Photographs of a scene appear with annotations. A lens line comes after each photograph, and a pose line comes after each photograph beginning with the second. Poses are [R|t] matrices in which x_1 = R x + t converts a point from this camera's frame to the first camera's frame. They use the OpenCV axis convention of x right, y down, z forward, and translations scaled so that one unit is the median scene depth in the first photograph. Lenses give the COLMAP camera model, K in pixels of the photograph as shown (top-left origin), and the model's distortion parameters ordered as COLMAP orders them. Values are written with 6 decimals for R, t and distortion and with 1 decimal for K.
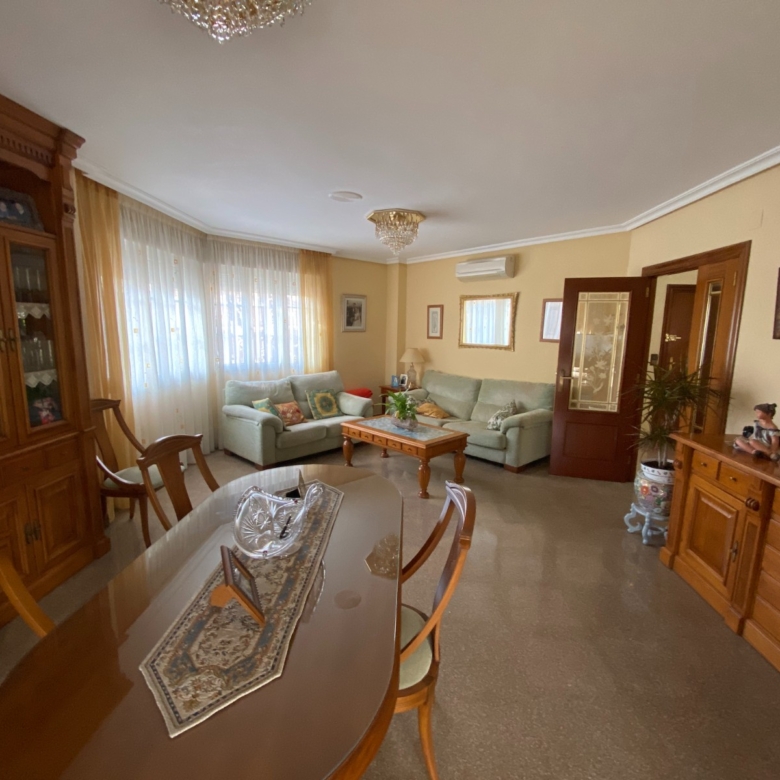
lens RADIAL K [[419.6, 0, 387.2], [0, 419.6, 392.0], [0, 0, 1]] dist [0.022164, -0.022731]
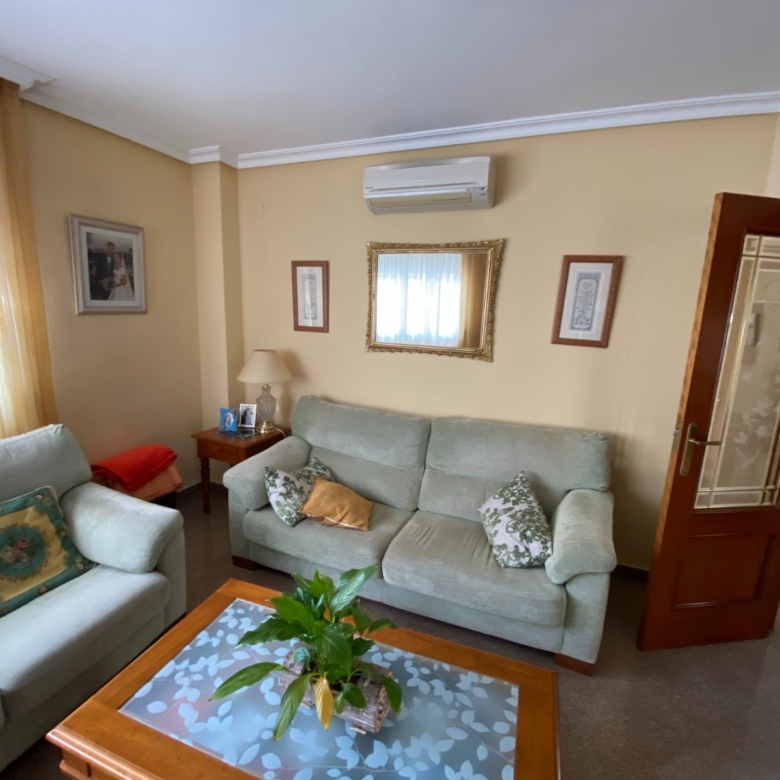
lens RADIAL K [[419.6, 0, 391.5], [0, 419.6, 393.3], [0, 0, 1]] dist [0.022164, -0.022731]
pose [[0.899053, -0.067198, 0.432652, -0.020470], [0.042829, 0.996911, 0.065838, -0.084505], [-0.435740, -0.040661, 0.899154, 0.526429]]
